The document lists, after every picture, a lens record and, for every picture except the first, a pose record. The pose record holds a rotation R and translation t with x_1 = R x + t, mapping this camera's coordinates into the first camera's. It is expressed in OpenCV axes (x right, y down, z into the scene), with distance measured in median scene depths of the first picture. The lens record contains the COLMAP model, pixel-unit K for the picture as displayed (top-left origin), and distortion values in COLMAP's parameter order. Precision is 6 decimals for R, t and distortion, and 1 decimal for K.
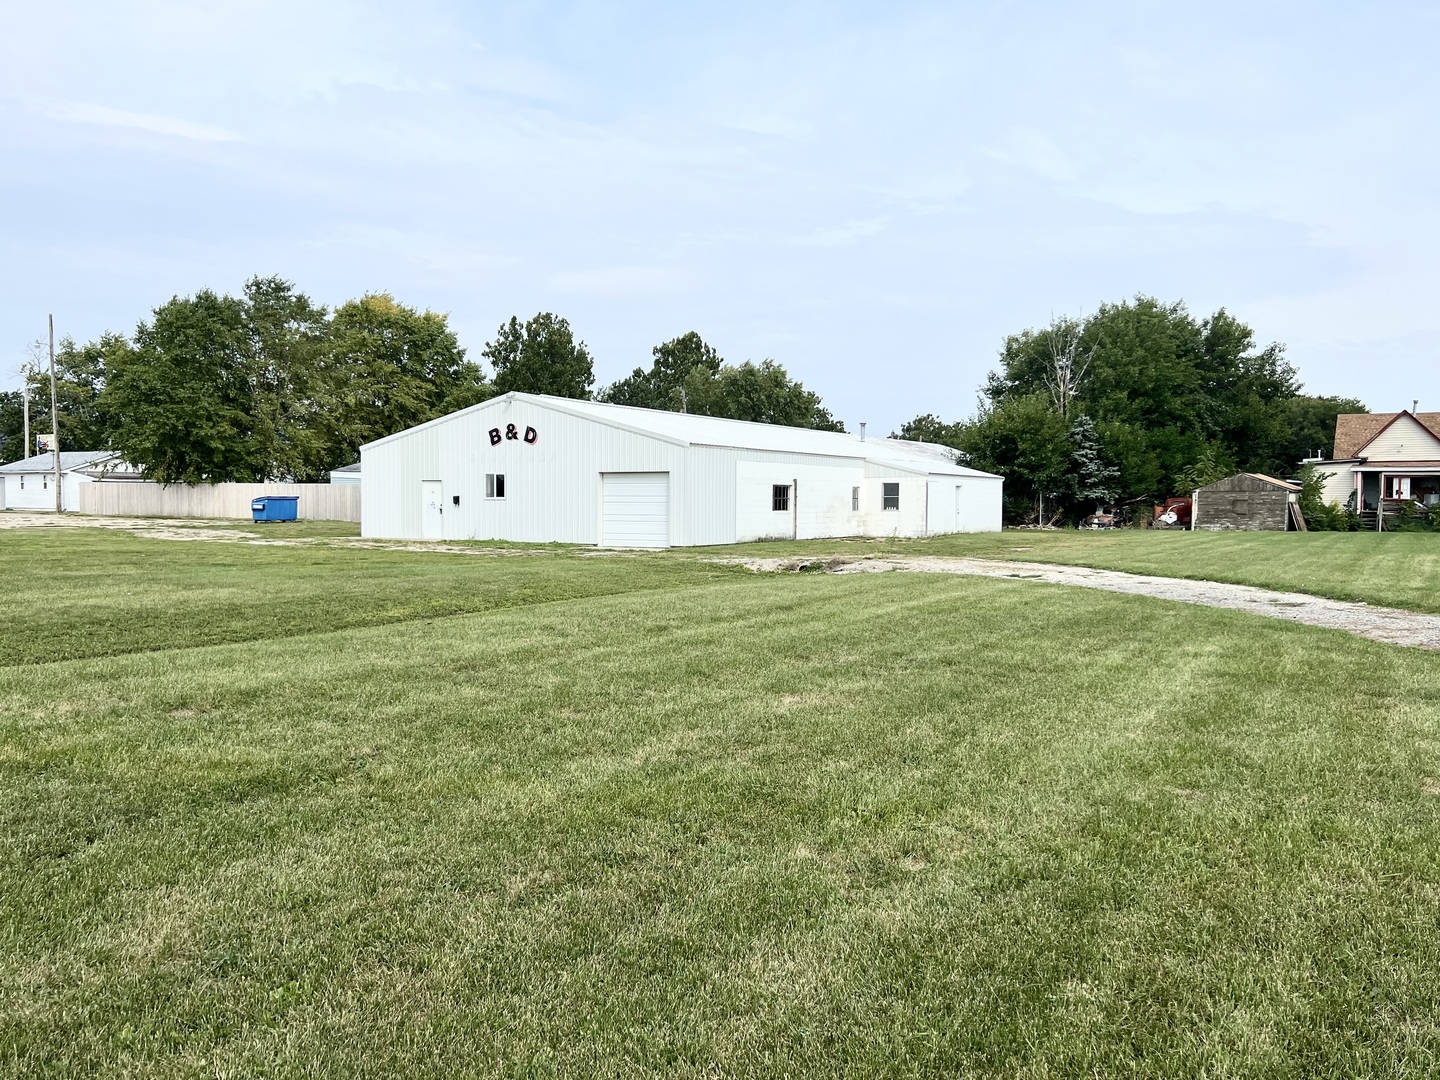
lens RADIAL K [[1163.0, 0, 720.0], [0, 1163.0, 540.0], [0, 0, 1]] dist [0.000688, -0.000778]
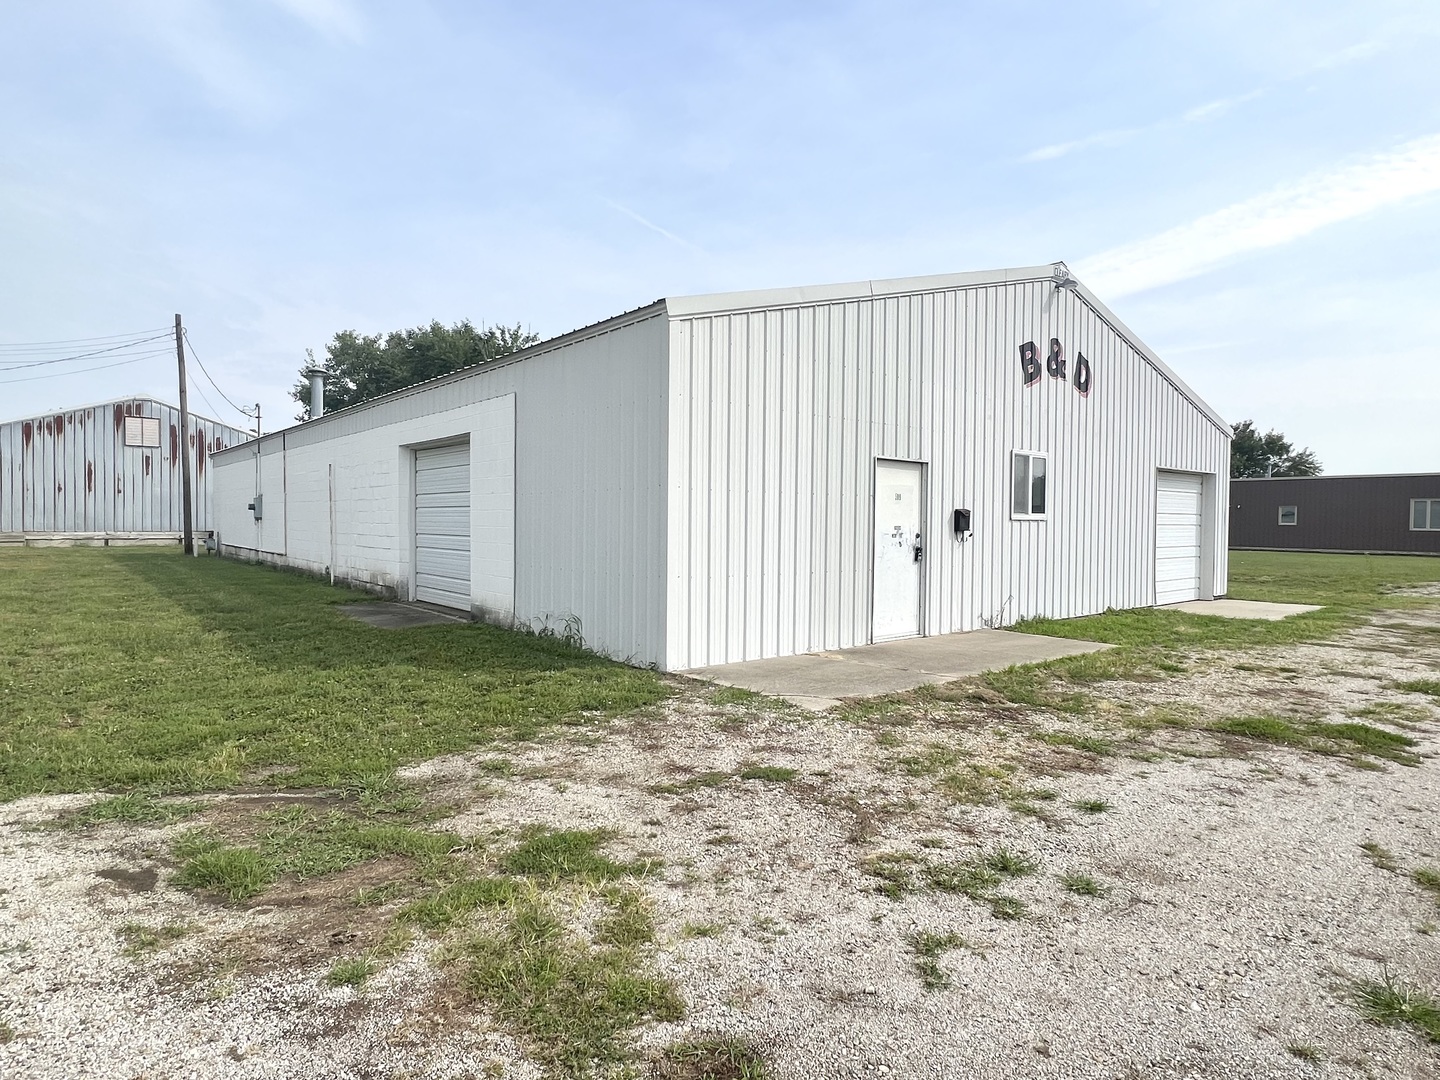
lens RADIAL K [[870.2, 0, 720.0], [0, 870.2, 540.0], [0, 0, 1]] dist [0.001784, 0.000304]
pose [[0.338447, -0.022815, 0.940709, -0.447657], [0.028021, 0.999507, 0.014160, -0.030517], [-0.940568, 0.021568, 0.338919, 0.872465]]
